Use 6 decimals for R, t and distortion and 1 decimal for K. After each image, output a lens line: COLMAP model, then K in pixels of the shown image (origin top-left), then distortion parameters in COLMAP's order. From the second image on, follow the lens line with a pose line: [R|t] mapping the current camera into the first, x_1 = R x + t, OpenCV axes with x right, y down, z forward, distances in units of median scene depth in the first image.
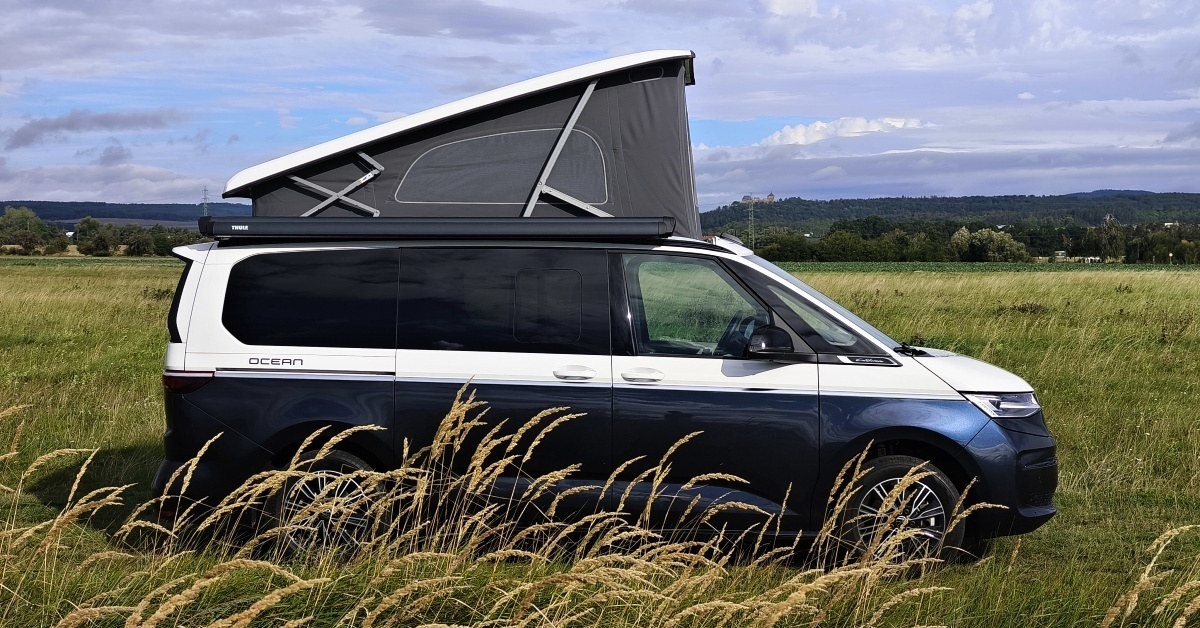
lens RADIAL K [[1830.3, 0, 600.0], [0, 1830.3, 314.0], [0, 0, 1]] dist [0.004037, 0.044946]
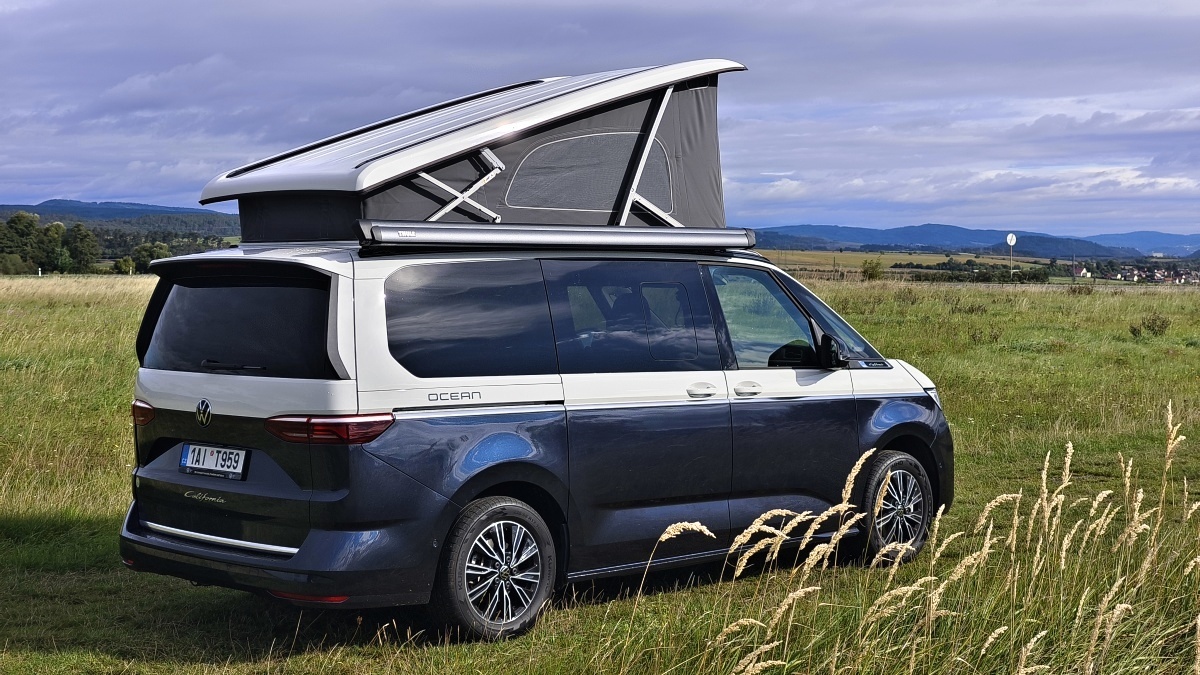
lens RADIAL K [[1786.2, 0, 596.9], [0, 1786.2, 333.2], [0, 0, 1]] dist [-0.057408, -0.006829]
pose [[0.665631, -0.028764, 0.745727, -0.724532], [0.025330, 0.999552, 0.015945, -0.013509], [-0.745851, 0.008276, 0.666061, 0.408153]]
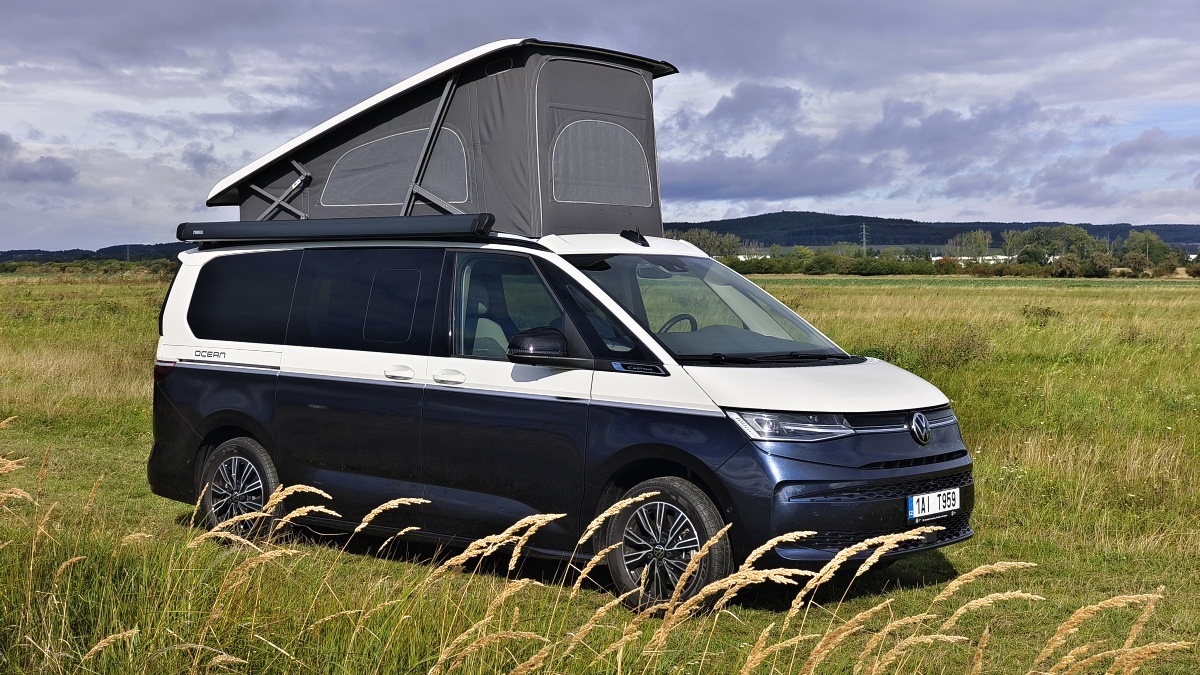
lens RADIAL K [[1786.2, 0, 596.9], [0, 1786.2, 333.2], [0, 0, 1]] dist [-0.057408, -0.006829]
pose [[0.809219, 0.017242, -0.587254, 0.622144], [-0.018075, 0.999827, 0.004449, 0.004443], [0.587229, 0.007014, 0.809390, 0.270907]]
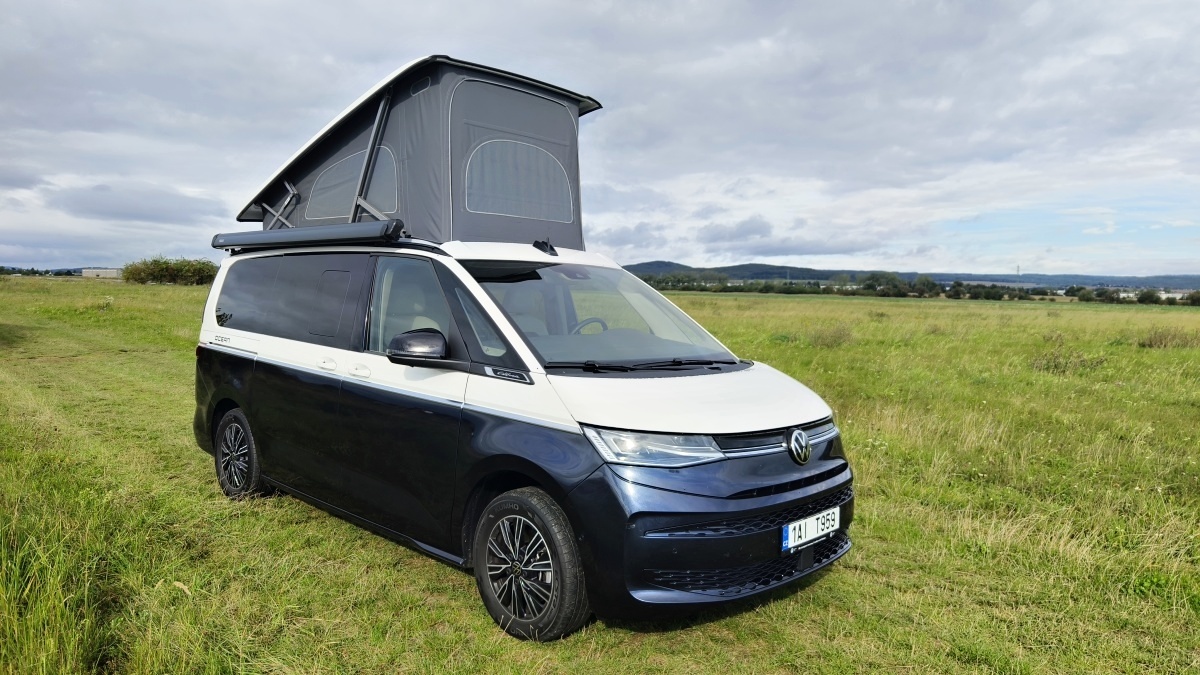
lens RADIAL K [[816.8, 0, 600.6], [0, 816.8, 346.7], [0, 0, 1]] dist [-0.002427, 0.000610]
pose [[0.761517, 0.059643, -0.645394, 0.415897], [-0.041859, 0.998204, 0.042857, -0.006267], [0.646791, -0.005620, 0.762646, 0.709547]]
